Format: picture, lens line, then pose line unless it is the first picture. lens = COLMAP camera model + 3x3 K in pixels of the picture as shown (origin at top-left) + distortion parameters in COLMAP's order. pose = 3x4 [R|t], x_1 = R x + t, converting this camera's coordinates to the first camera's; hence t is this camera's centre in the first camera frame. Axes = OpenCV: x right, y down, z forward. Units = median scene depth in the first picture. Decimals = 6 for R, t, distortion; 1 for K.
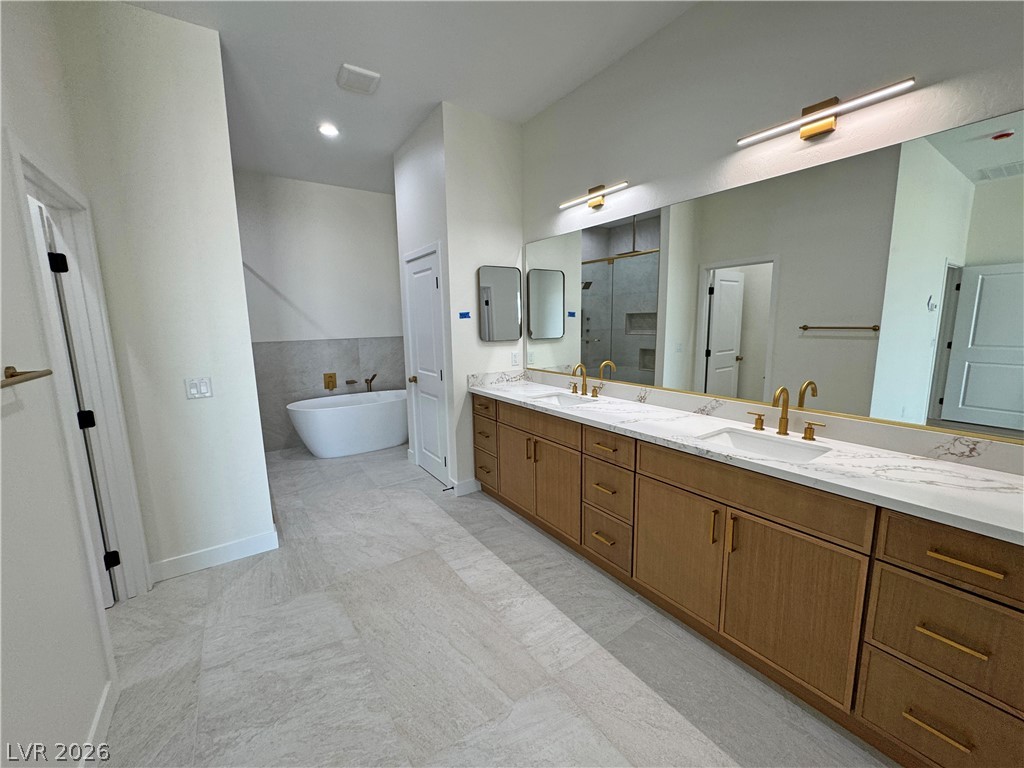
lens RADIAL K [[410.7, 0, 512.7], [0, 410.7, 382.3], [0, 0, 1]] dist [0.000445, -0.000571]
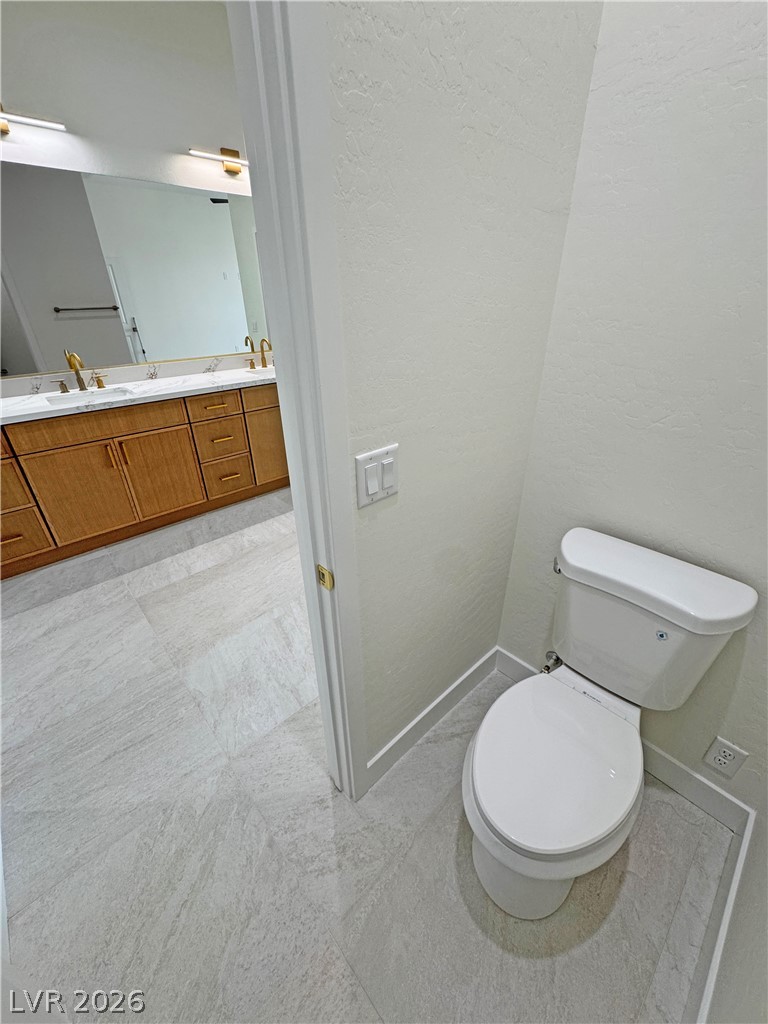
lens RADIAL K [[410.7, 0, 383.3], [0, 410.7, 514.3], [0, 0, 1]] dist [0.000445, -0.000571]
pose [[-0.150714, -0.451255, 0.879576, -0.969622], [0.159017, 0.867087, 0.472095, -0.062676], [-0.975704, 0.211019, -0.058925, 0.539528]]
